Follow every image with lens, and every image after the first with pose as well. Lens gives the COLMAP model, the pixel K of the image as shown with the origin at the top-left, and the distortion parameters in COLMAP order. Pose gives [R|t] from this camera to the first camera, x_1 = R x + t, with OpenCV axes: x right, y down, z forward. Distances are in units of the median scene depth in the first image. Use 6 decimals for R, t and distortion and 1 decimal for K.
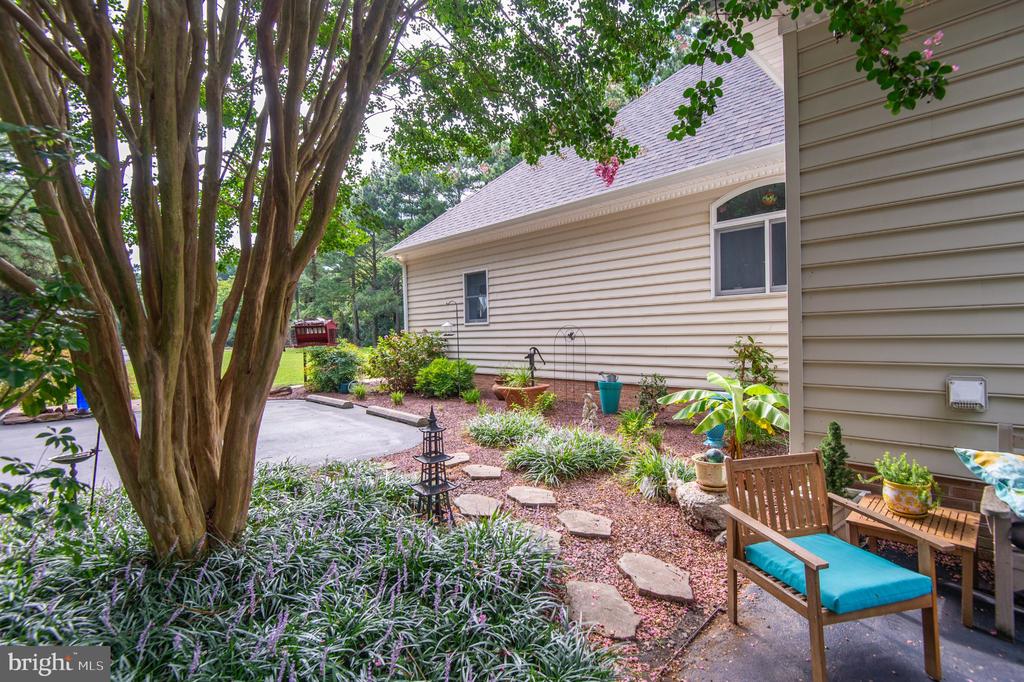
lens RADIAL K [[468.3, 0, 512.0], [0, 468.3, 341.0], [0, 0, 1]] dist [0.001160, -0.000826]
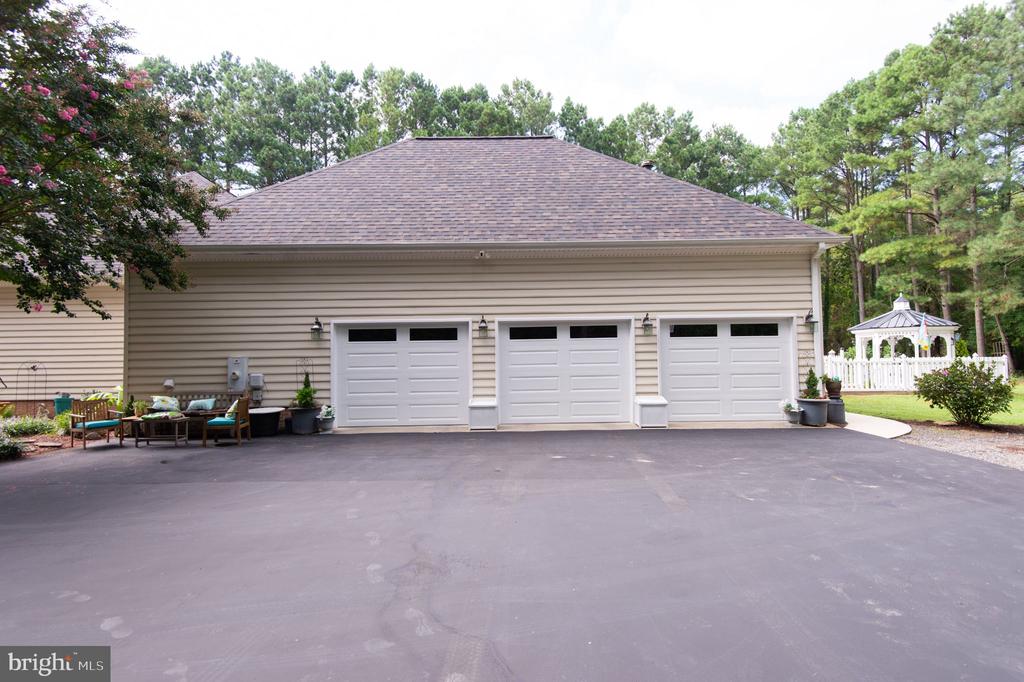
lens RADIAL K [[548.7, 0, 512.0], [0, 548.7, 341.0], [0, 0, 1]] dist [0.001063, 0.000093]
pose [[0.698288, 0.036018, 0.714910, -0.047483], [0.007036, 0.998340, -0.057170, 0.011660], [-0.715782, 0.044951, 0.696875, -1.121134]]
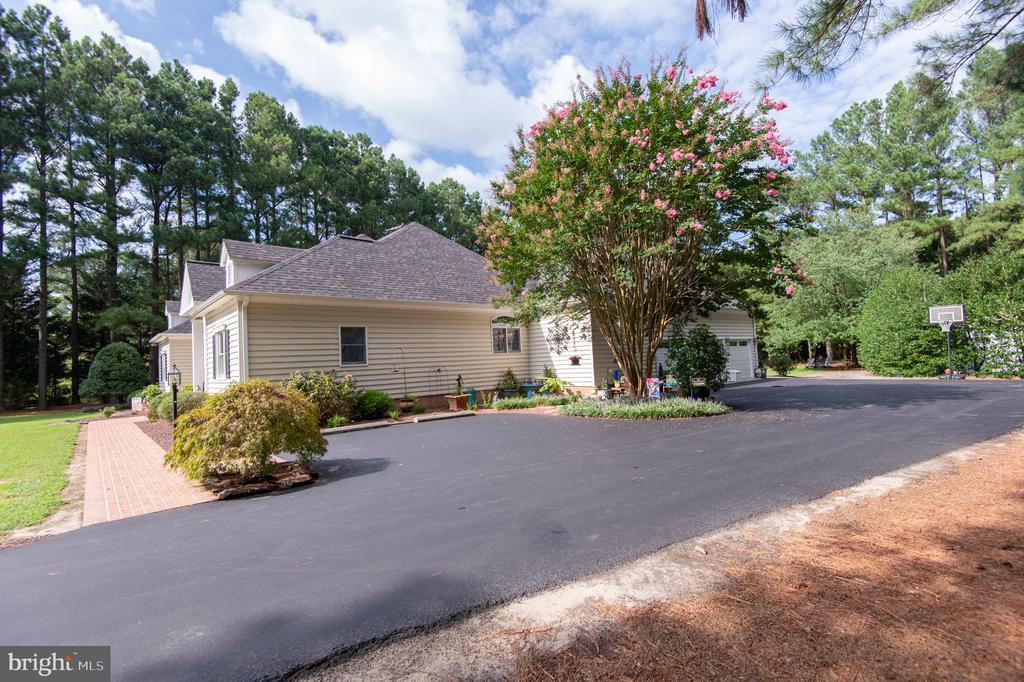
lens RADIAL K [[464.7, 0, 521.3], [0, 464.7, 341.4], [0, 0, 1]] dist [-0.000075, -0.000178]
pose [[0.047144, 0.046165, 0.997821, -1.722757], [0.052626, 0.997429, -0.048633, -0.020045], [-0.997501, 0.054804, 0.044593, 0.584983]]
